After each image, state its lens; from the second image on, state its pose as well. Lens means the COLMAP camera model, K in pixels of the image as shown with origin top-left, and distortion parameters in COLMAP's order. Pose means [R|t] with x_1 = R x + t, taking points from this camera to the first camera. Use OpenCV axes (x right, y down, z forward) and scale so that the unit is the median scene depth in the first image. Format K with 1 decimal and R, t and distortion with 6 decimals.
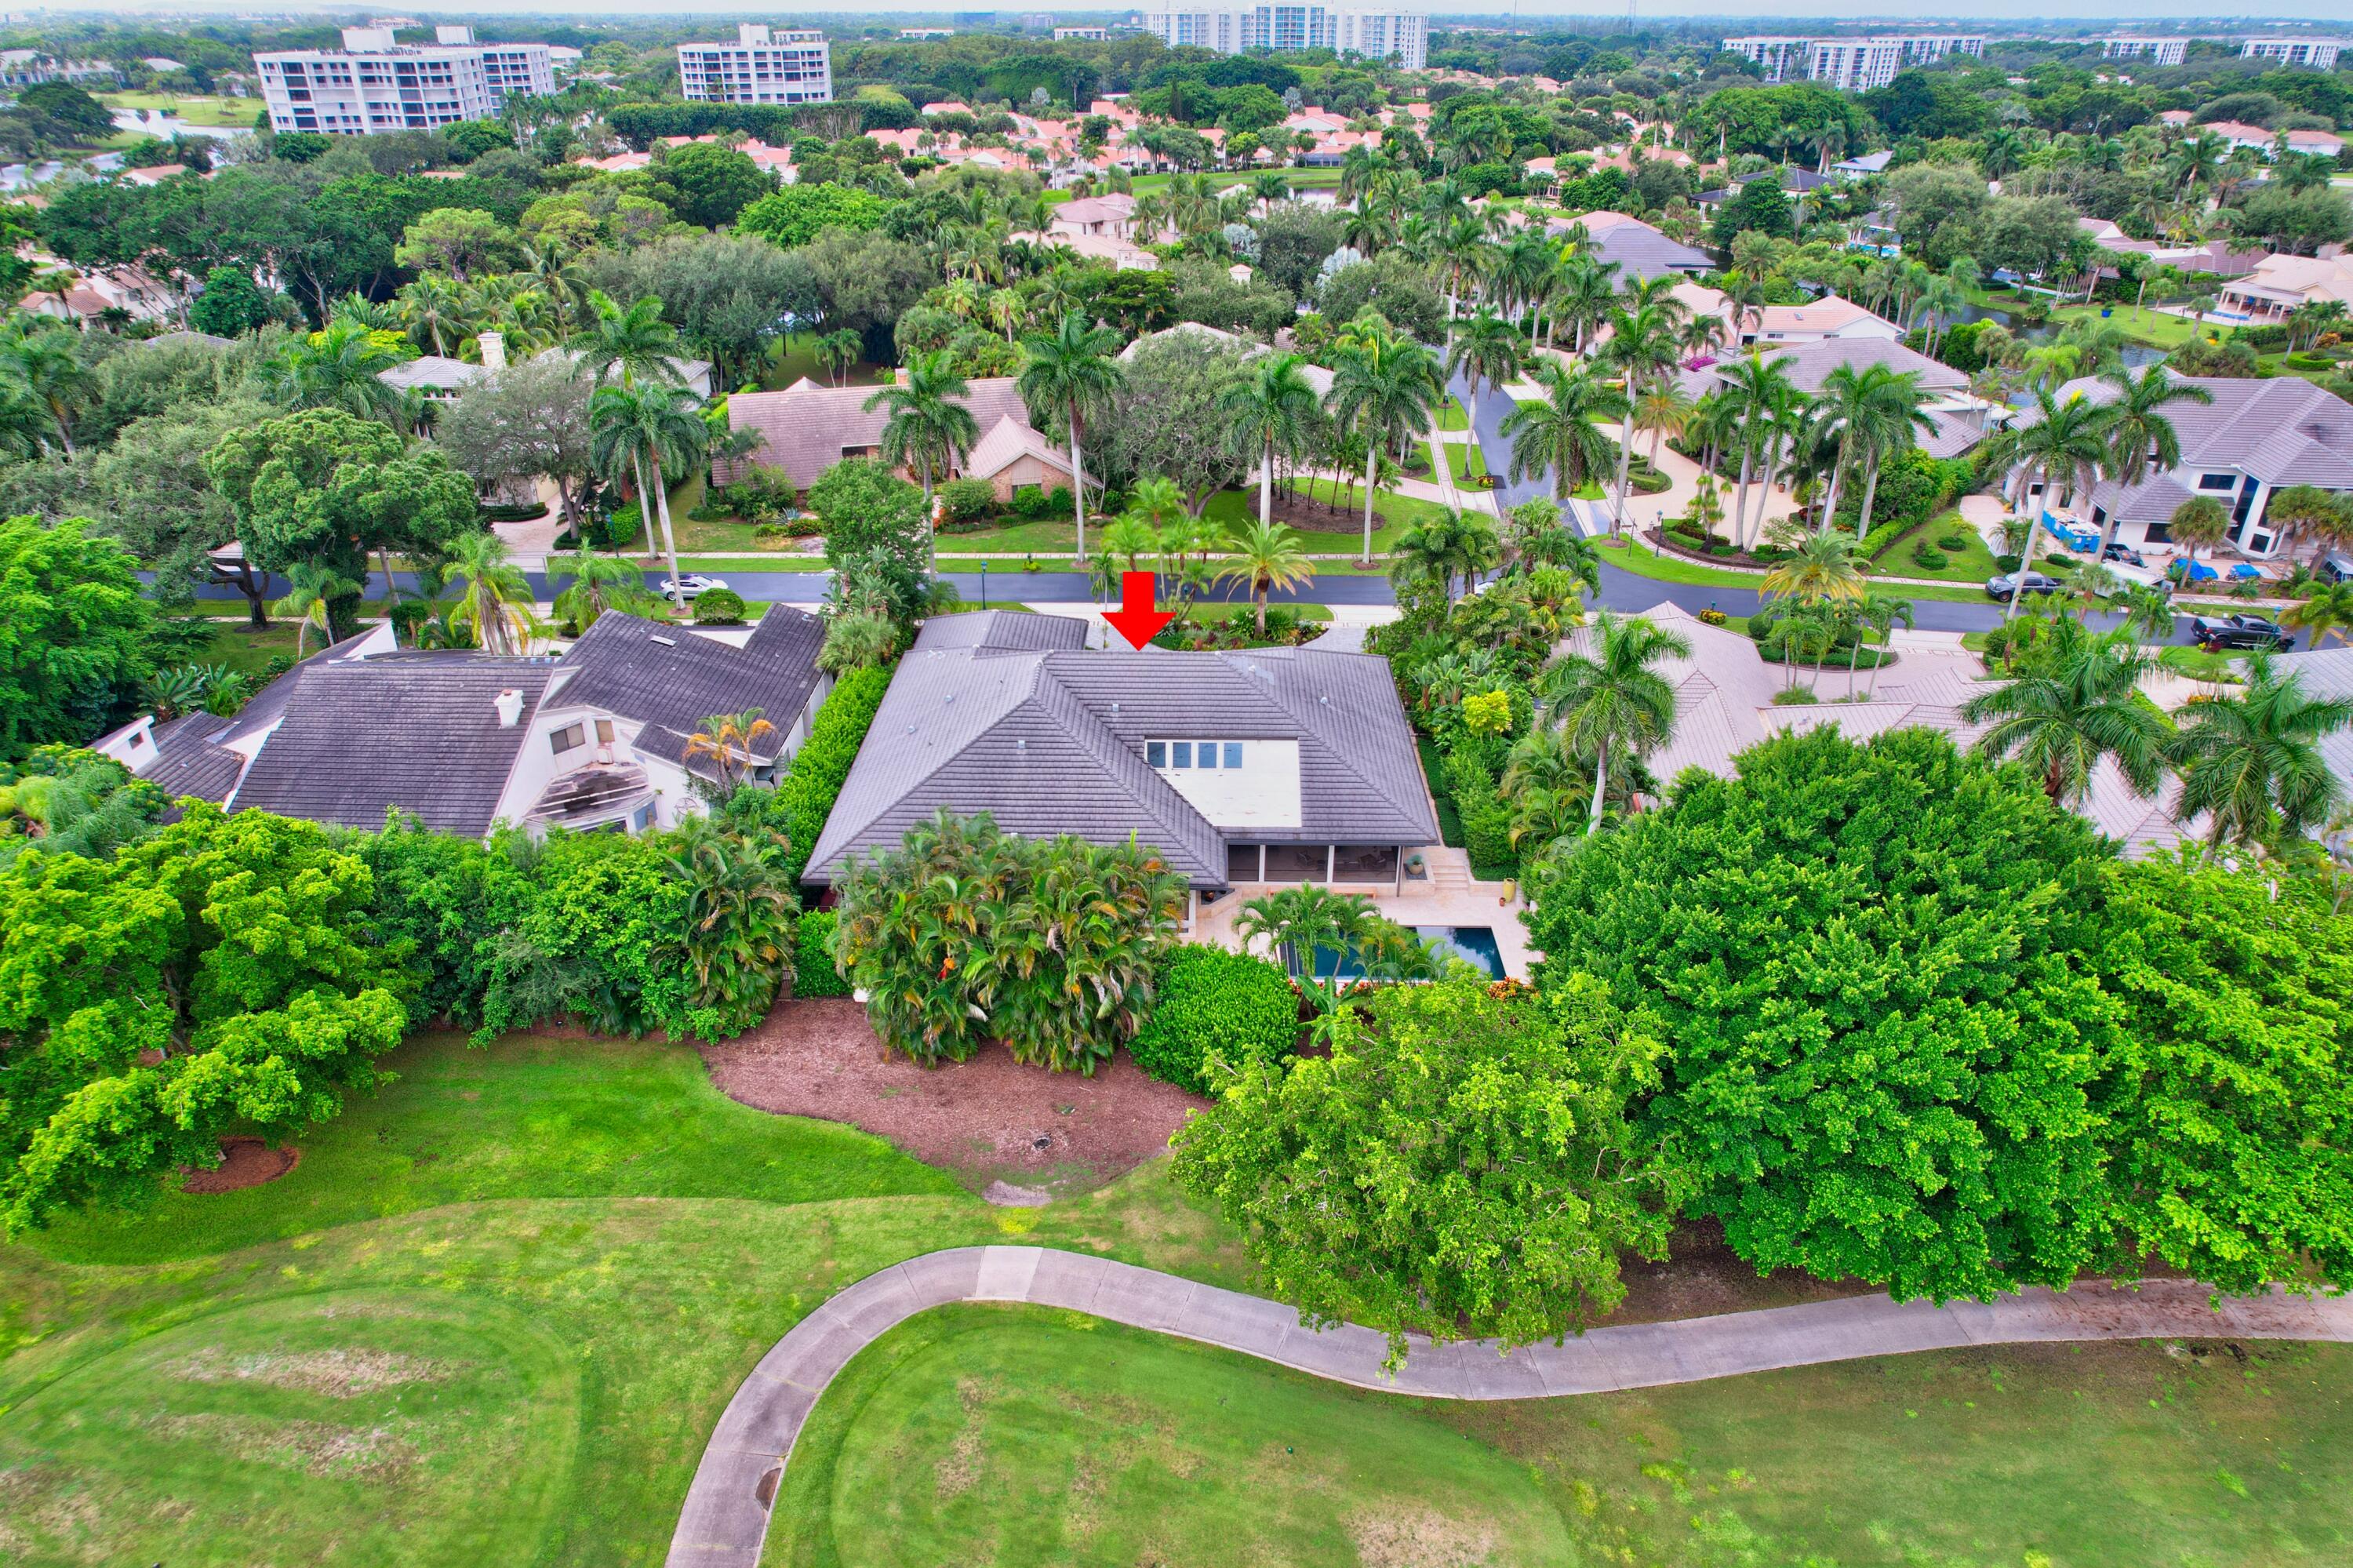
lens RADIAL K [[1507.5, 0, 1180.5], [0, 1507.5, 792.4], [0, 0, 1]] dist [-0.085566, 0.079810]
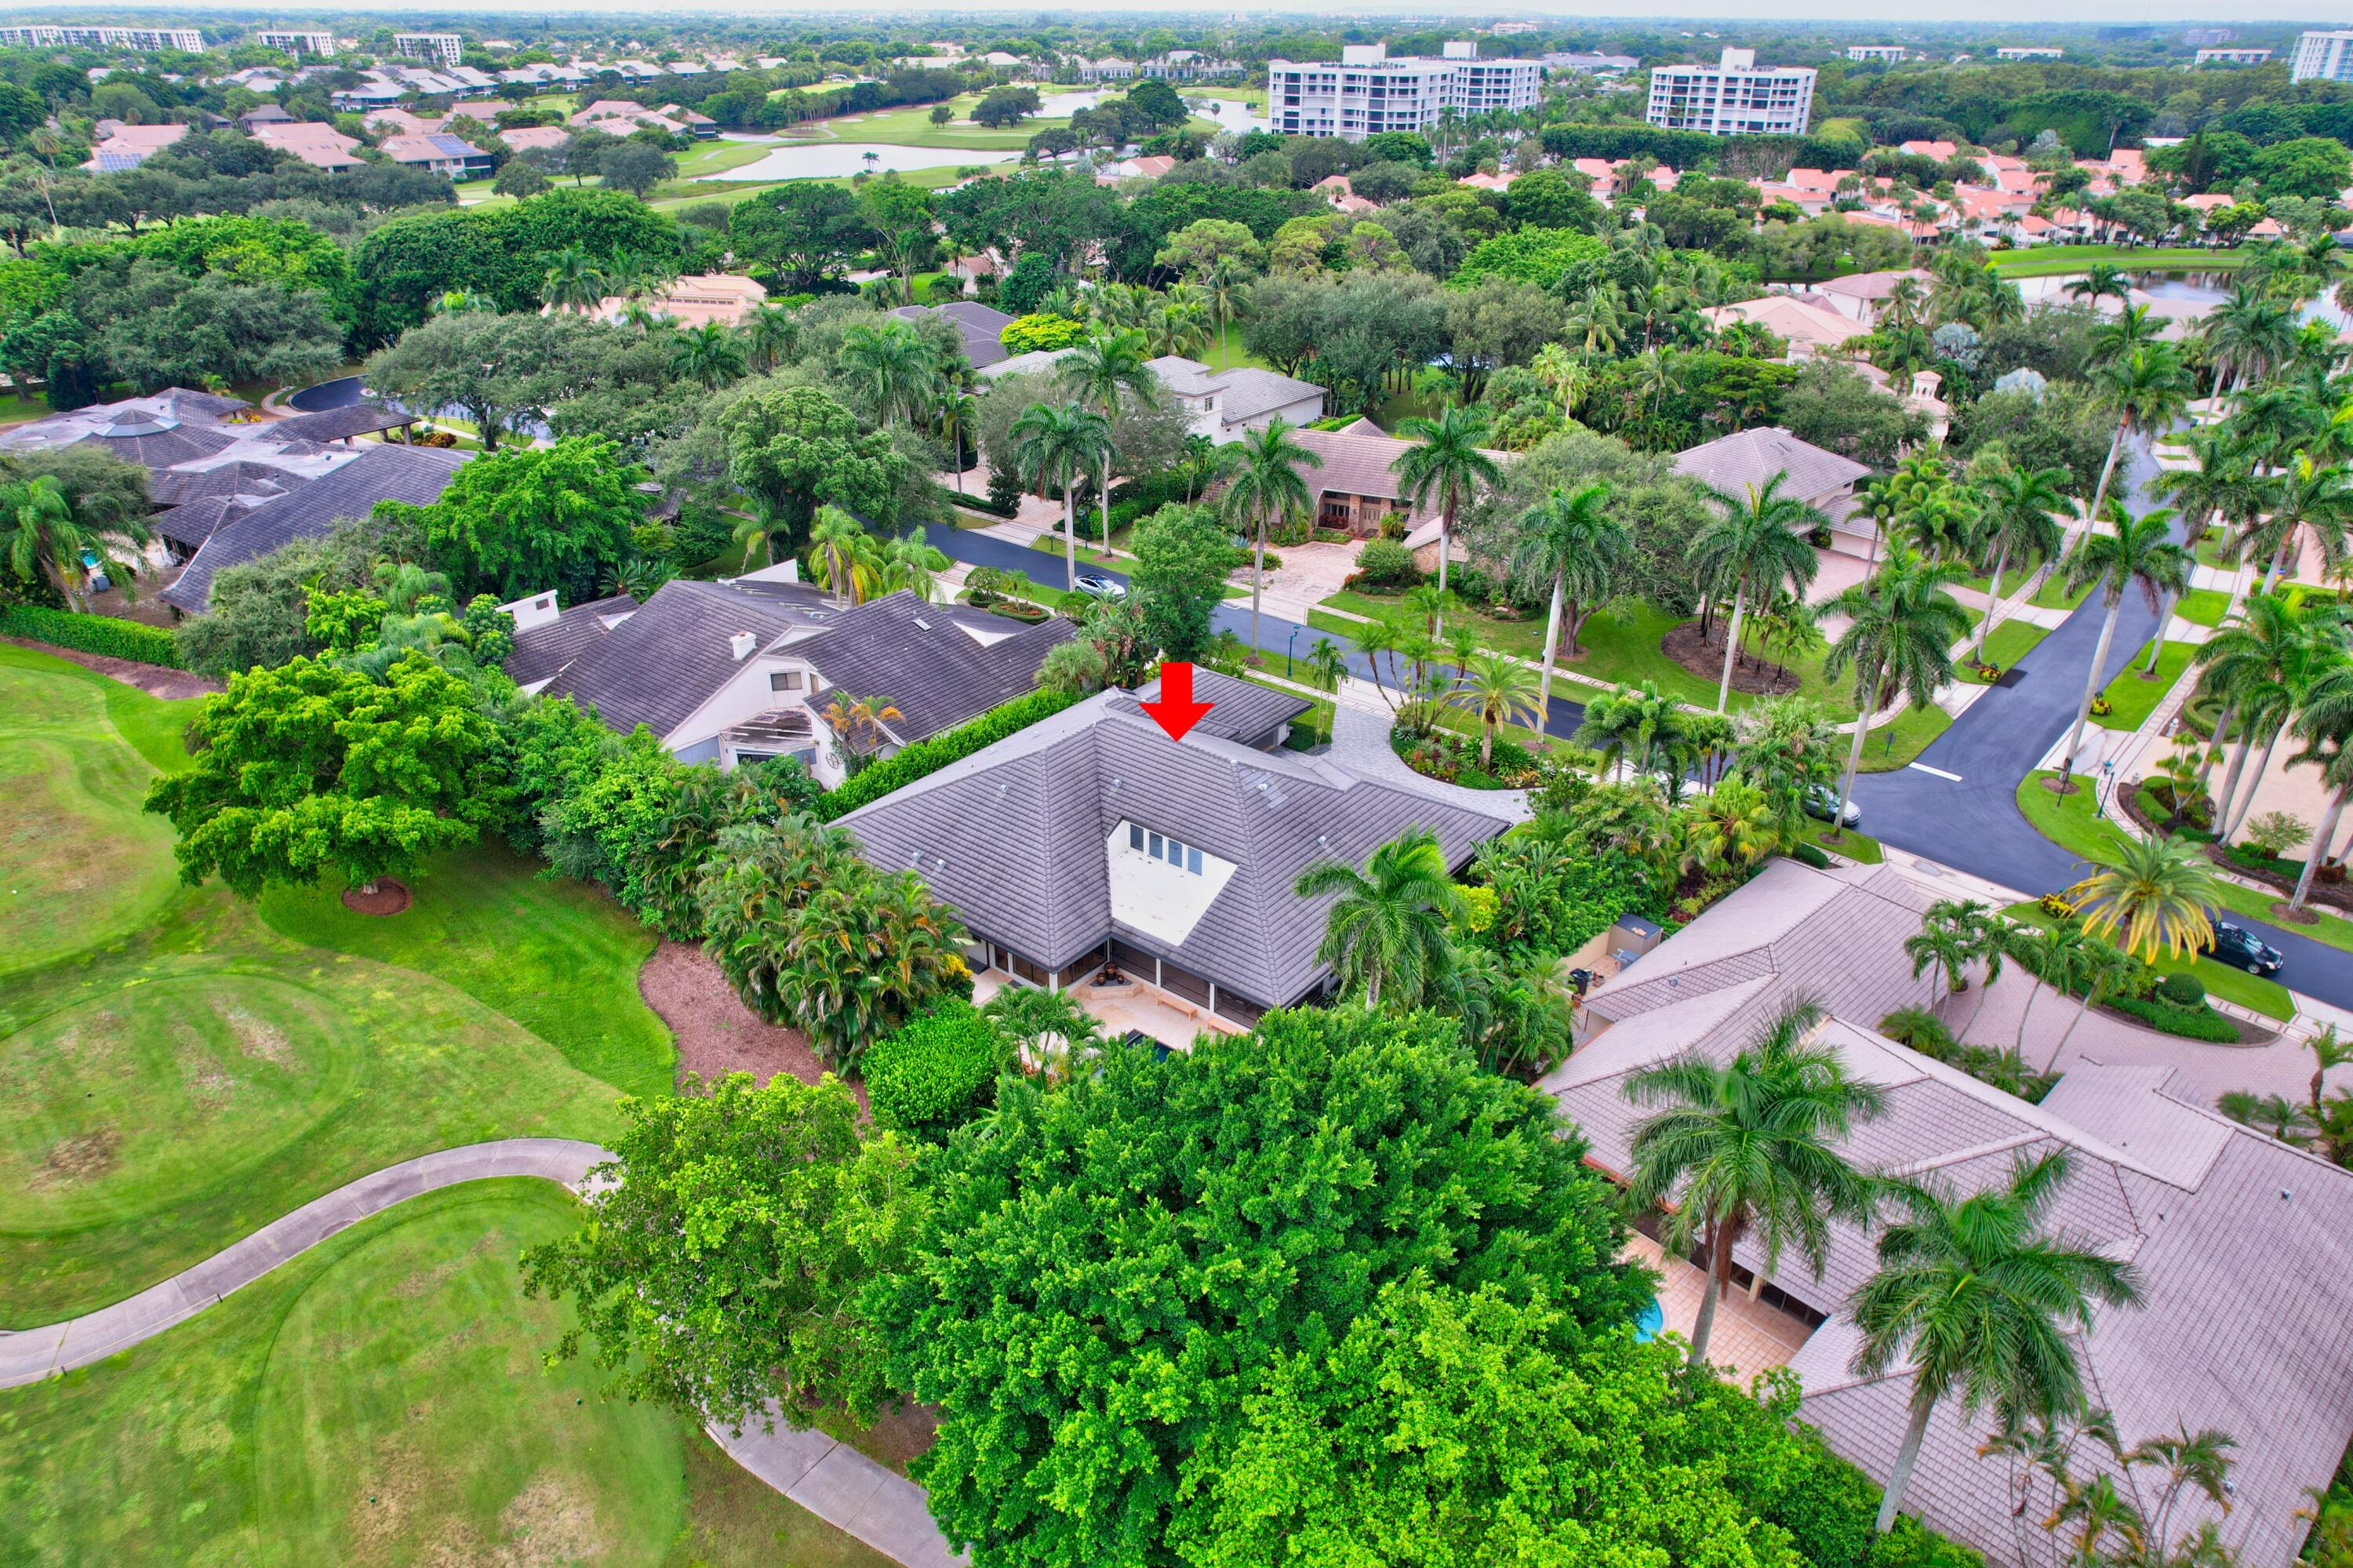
lens RADIAL K [[1507.5, 0, 1180.5], [0, 1507.5, 792.4], [0, 0, 1]] dist [-0.085566, 0.079810]
pose [[0.792403, 0.289097, -0.537140, 0.495318], [-0.290523, 0.953138, 0.084405, -0.134338], [0.536370, 0.089169, 0.839259, 0.120663]]
